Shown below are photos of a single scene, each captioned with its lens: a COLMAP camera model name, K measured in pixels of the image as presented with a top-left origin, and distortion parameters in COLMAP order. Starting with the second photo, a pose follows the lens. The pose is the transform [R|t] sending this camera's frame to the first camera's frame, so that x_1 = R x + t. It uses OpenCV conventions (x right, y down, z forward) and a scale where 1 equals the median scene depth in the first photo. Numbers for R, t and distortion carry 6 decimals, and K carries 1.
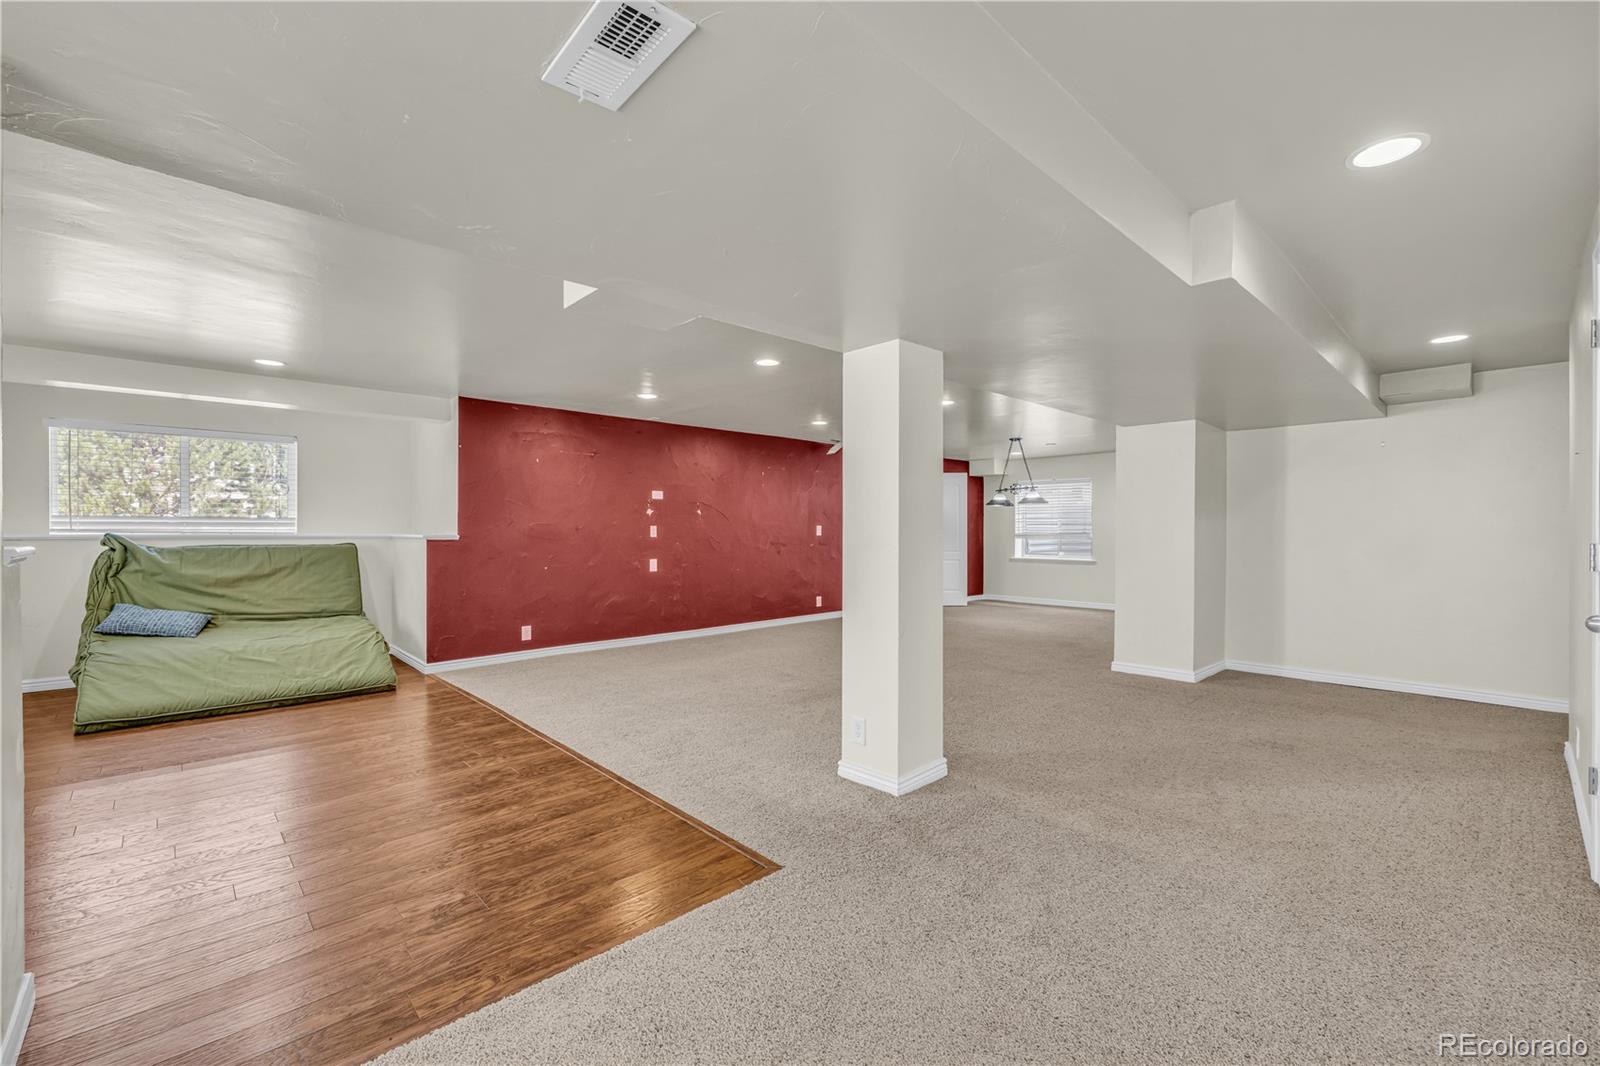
lens RADIAL K [[676.2, 0, 794.4], [0, 676.2, 530.3], [0, 0, 1]] dist [0.003293, 0.000322]
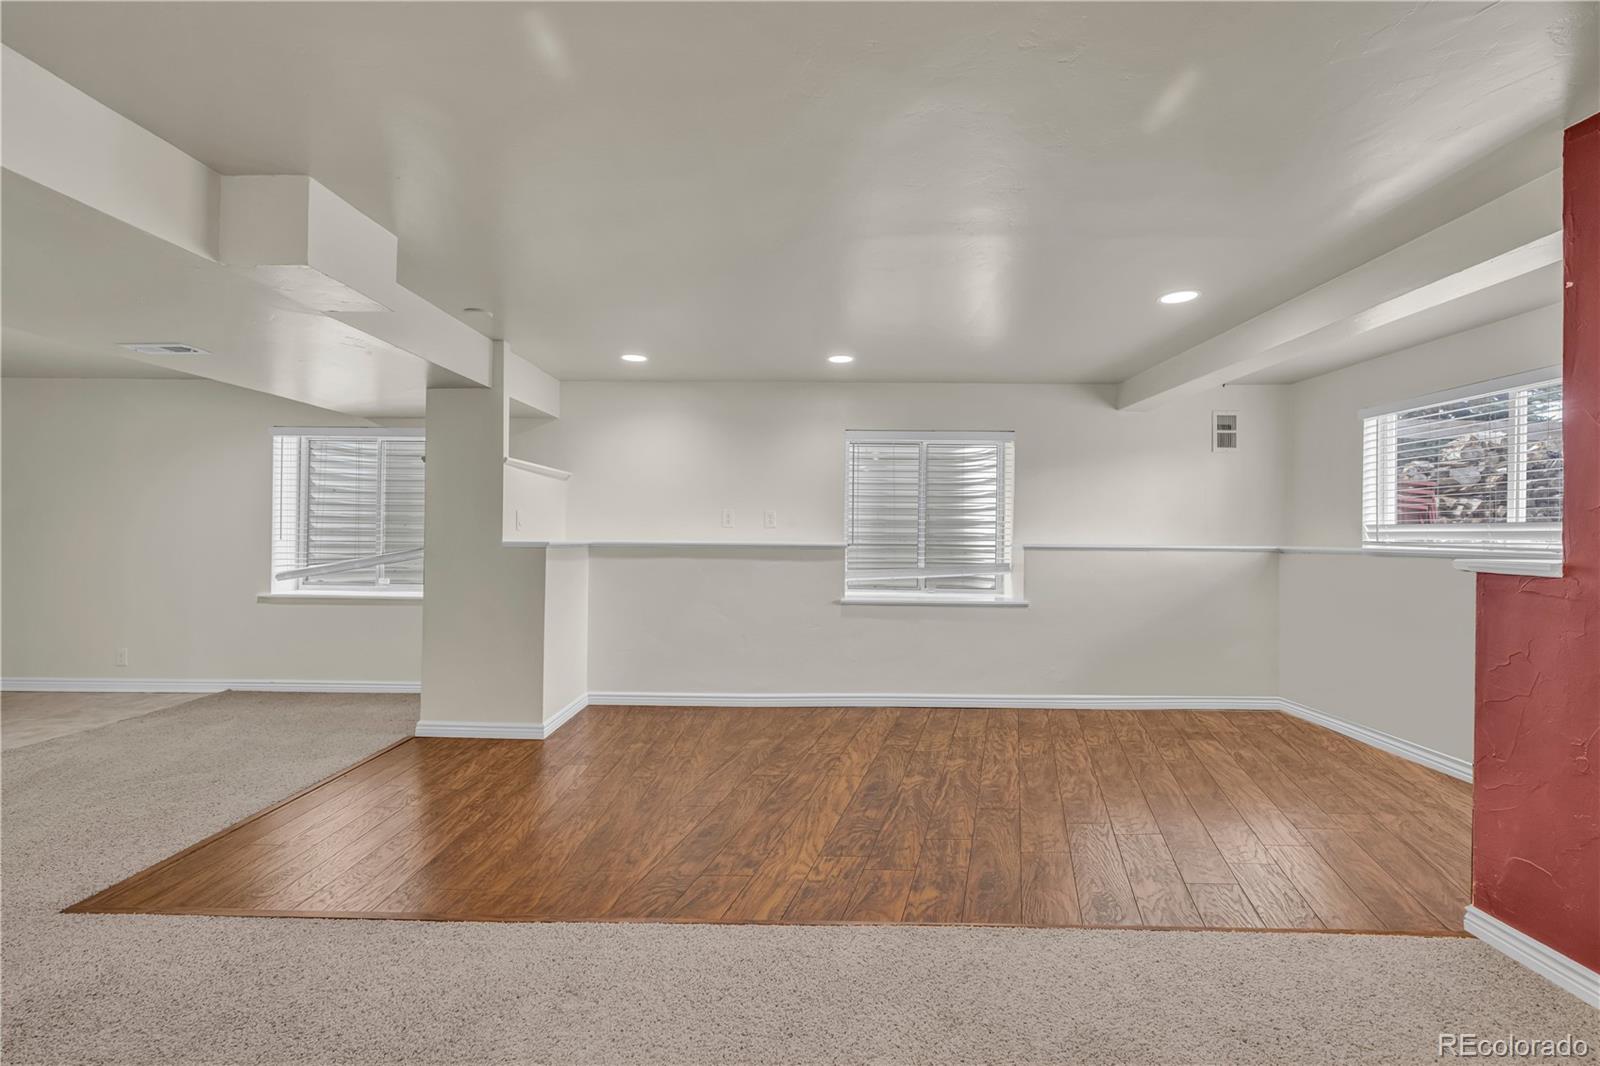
lens RADIAL K [[676.2, 0, 796.5], [0, 676.2, 534.0], [0, 0, 1]] dist [0.003293, 0.000322]
pose [[-0.692599, -0.008498, -0.721272, -0.033638], [-0.013324, 0.999911, 0.001013, -0.004768], [0.721199, 0.010312, -0.692651, 1.838663]]
